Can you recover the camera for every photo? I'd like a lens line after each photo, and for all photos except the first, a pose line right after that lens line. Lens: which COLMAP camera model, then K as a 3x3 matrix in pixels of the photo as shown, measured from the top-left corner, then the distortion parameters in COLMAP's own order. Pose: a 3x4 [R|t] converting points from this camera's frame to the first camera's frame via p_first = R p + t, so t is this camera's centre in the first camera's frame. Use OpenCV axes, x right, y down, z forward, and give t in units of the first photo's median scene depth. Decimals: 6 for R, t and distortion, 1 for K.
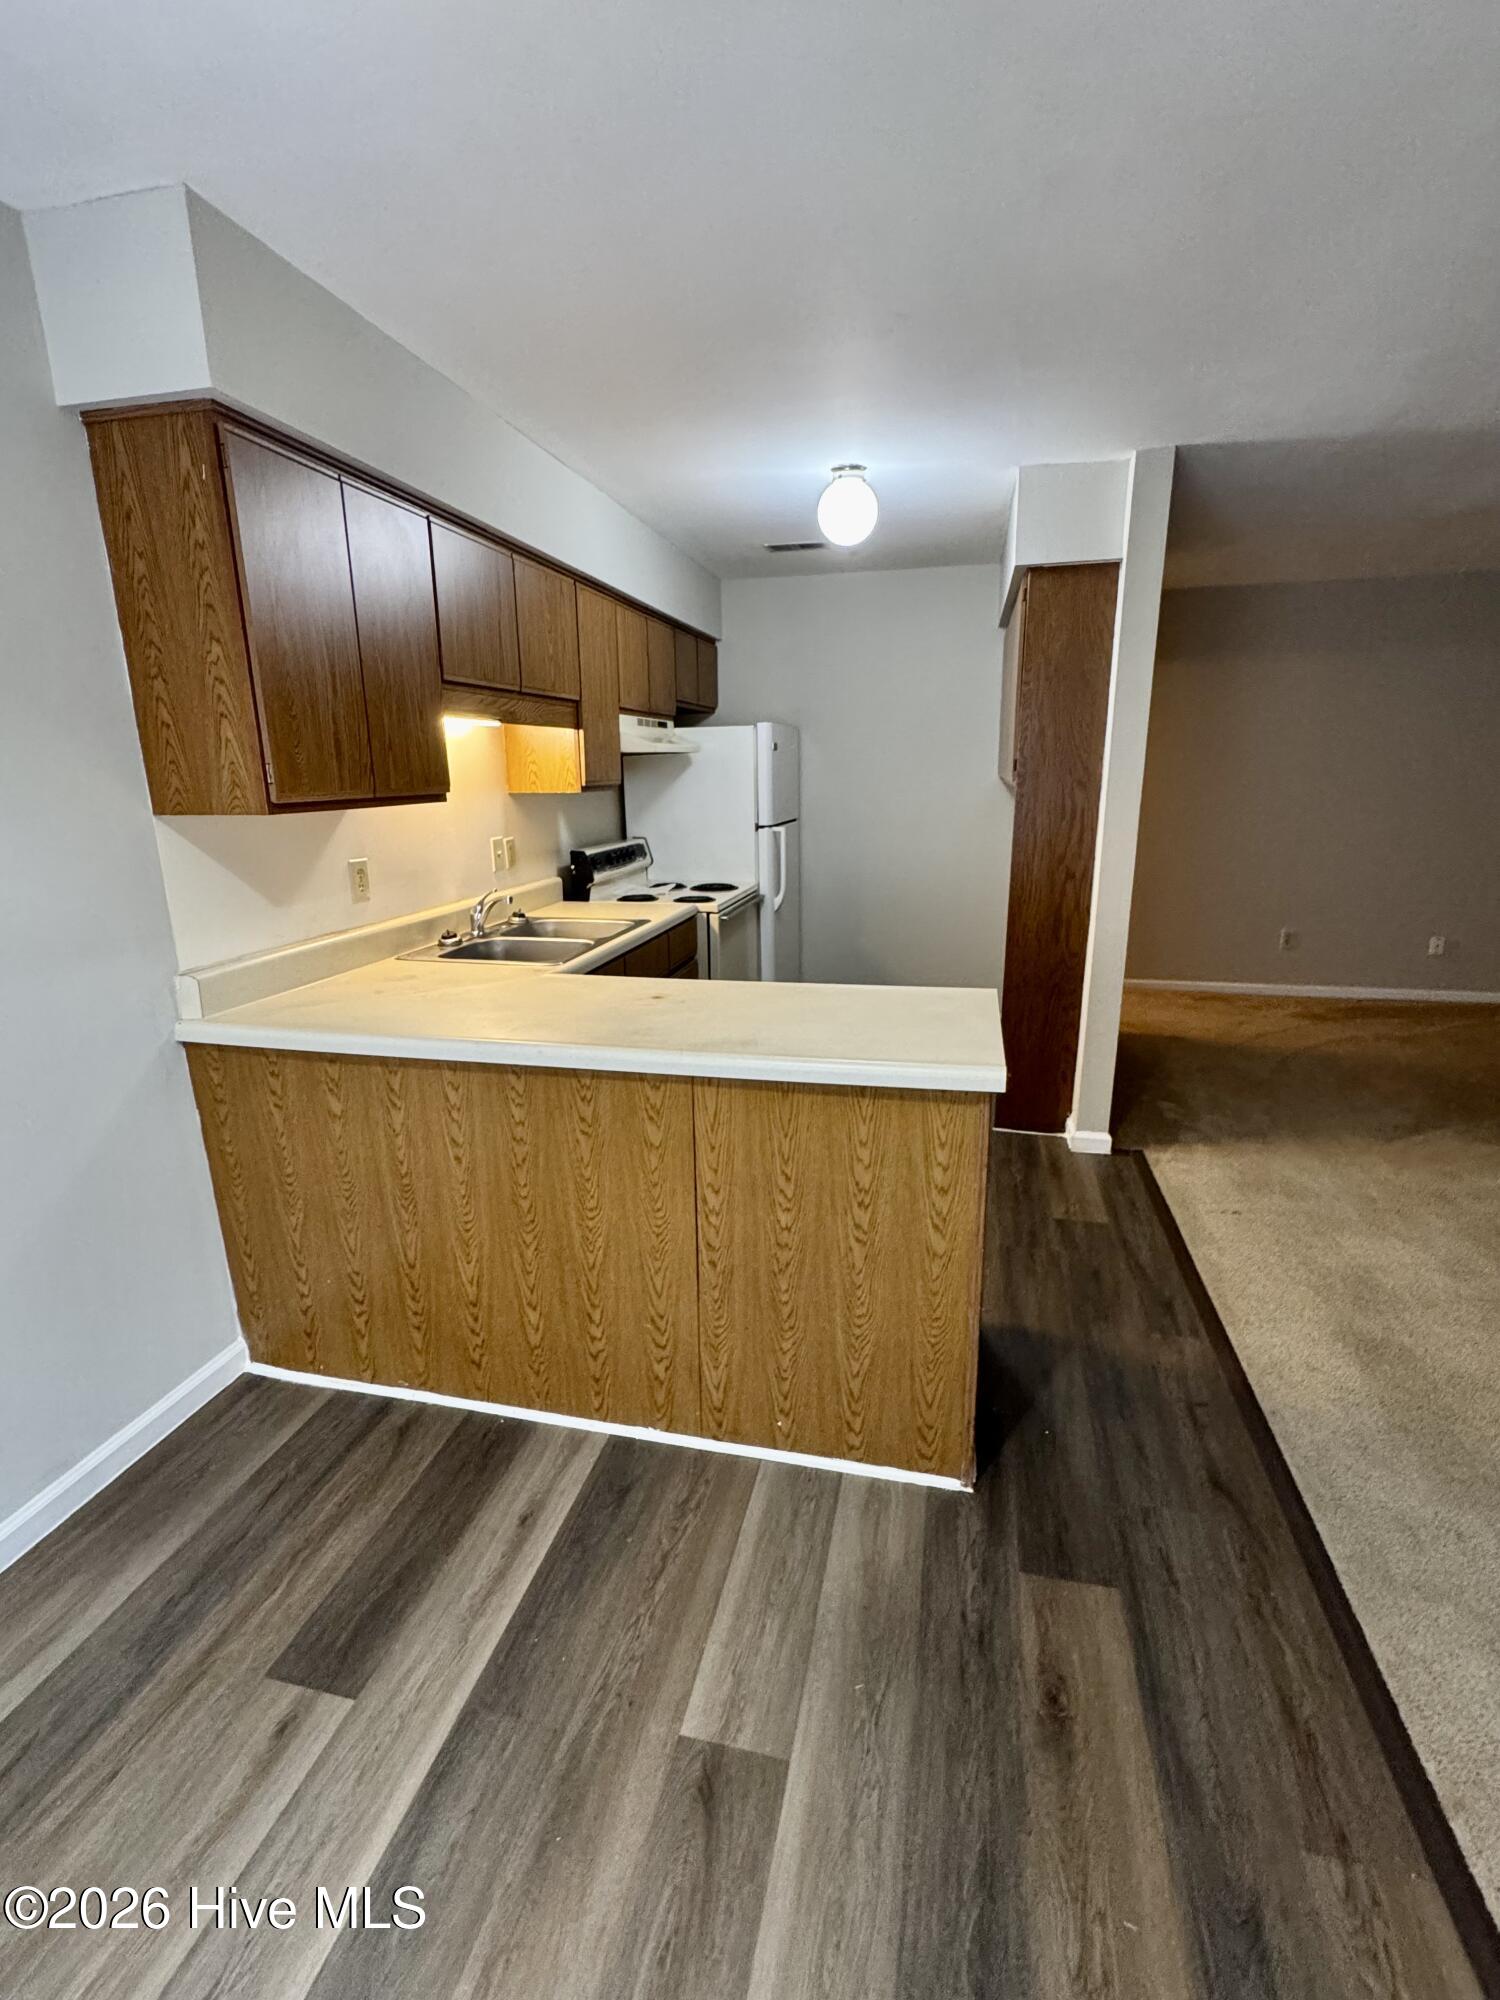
lens RADIAL K [[902.4, 0, 753.9], [0, 902.4, 1000.2], [0, 0, 1]] dist [-0.001904, -0.000425]
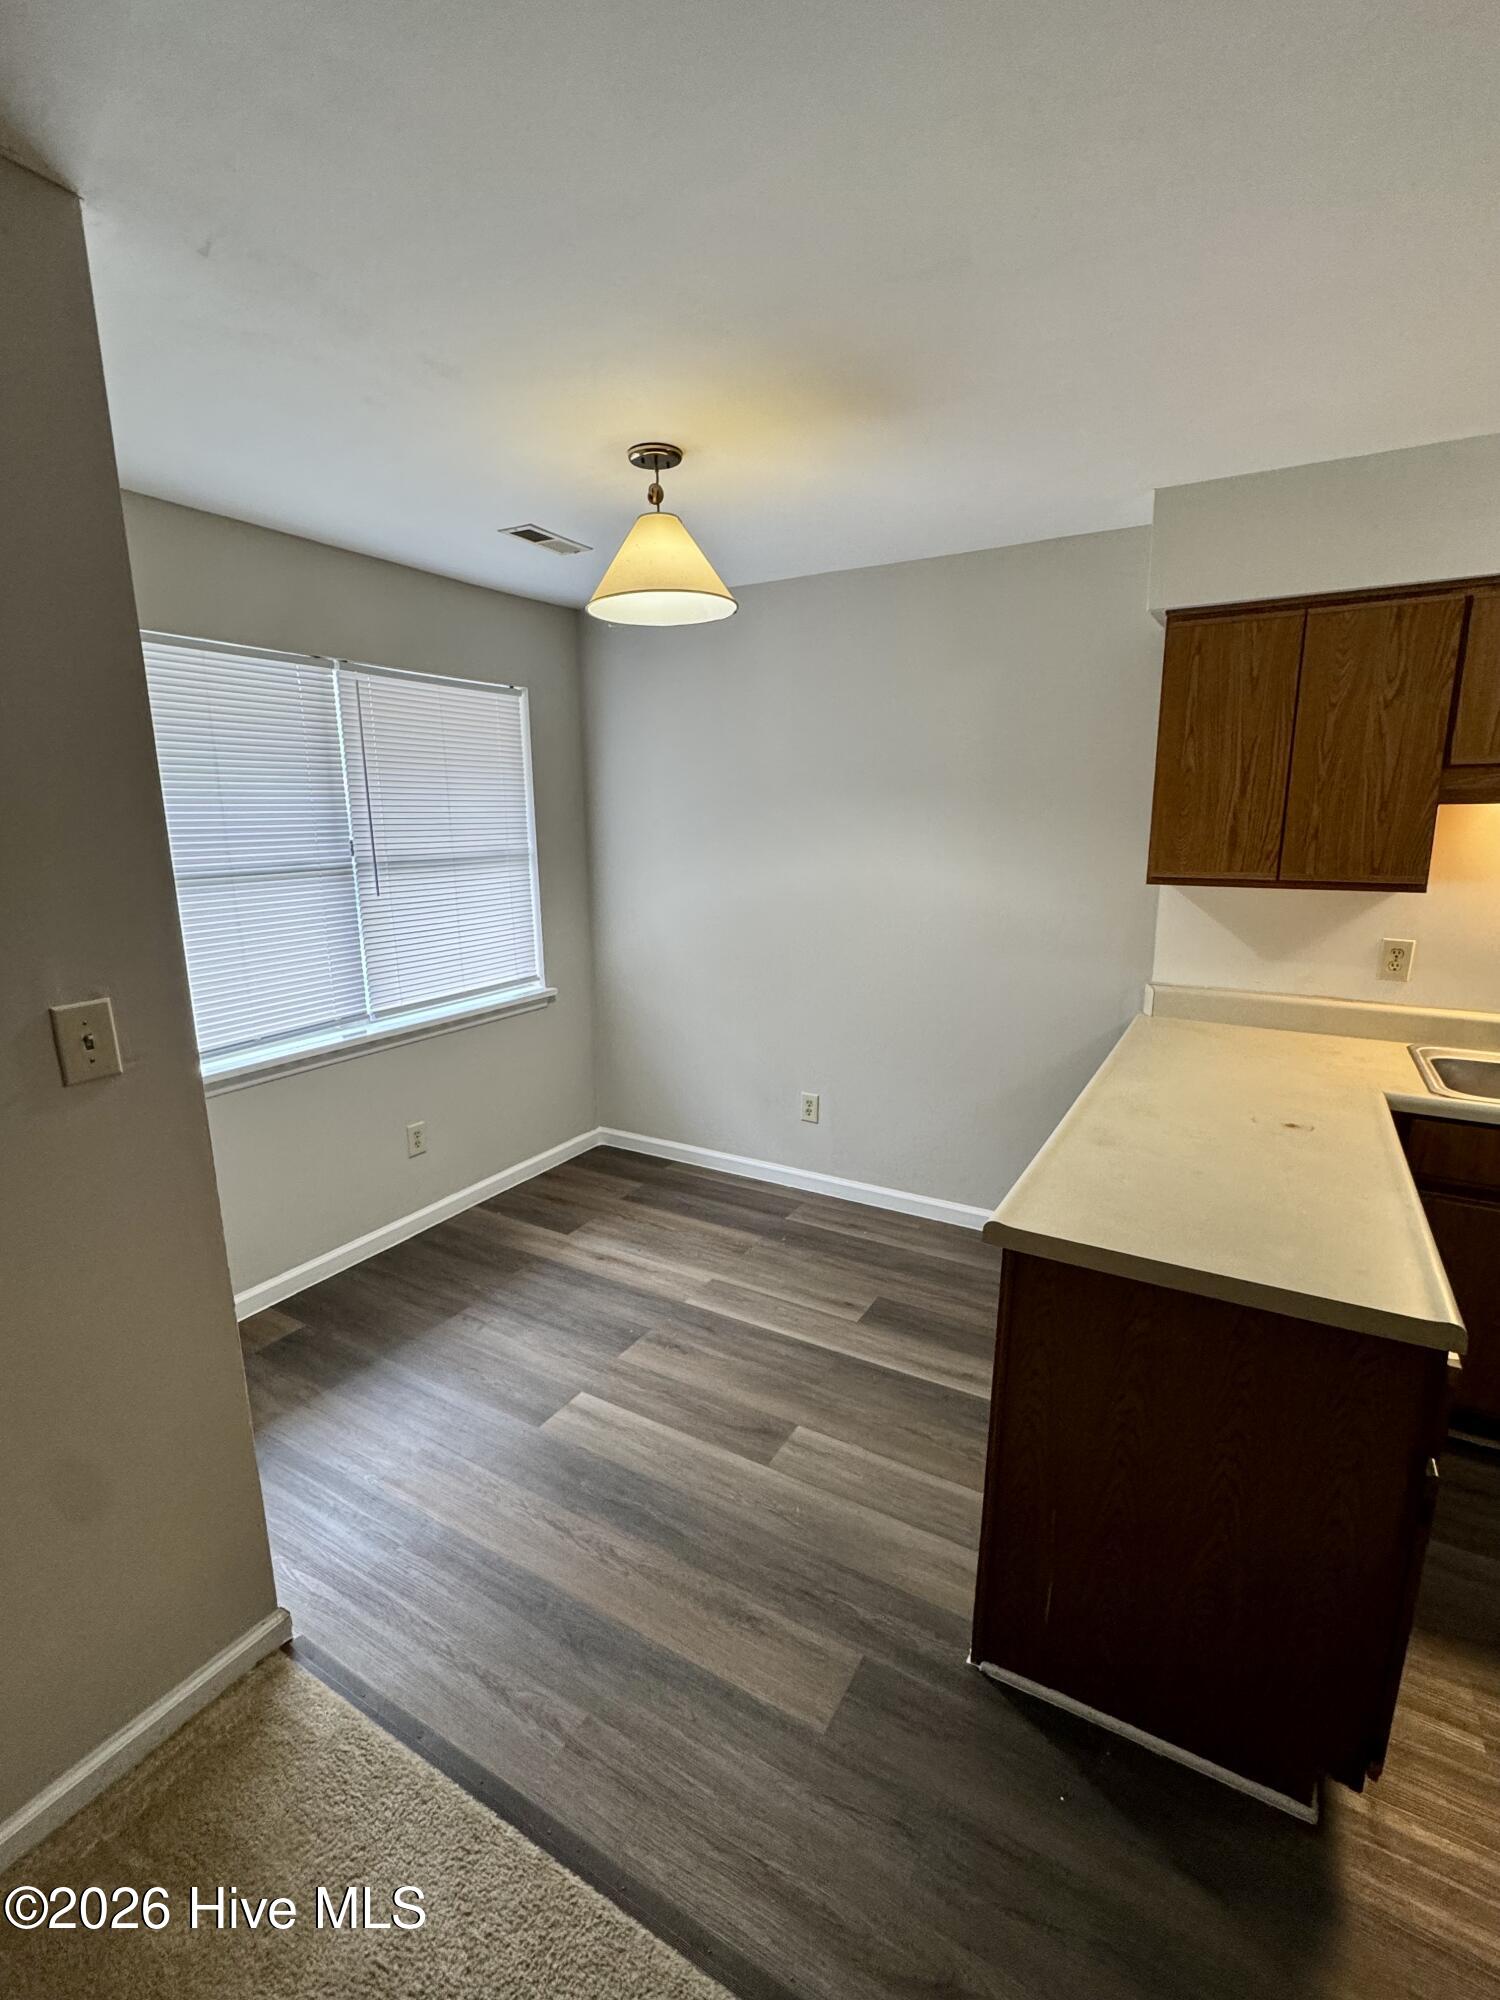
lens RADIAL K [[902.4, 0, 753.9], [0, 902.4, 1000.2], [0, 0, 1]] dist [-0.001904, -0.000425]
pose [[-0.292275, 0.213235, -0.932259, 0.835572], [-0.227825, 0.931234, 0.284427, -0.245653], [0.928801, 0.295523, -0.223596, 0.654582]]
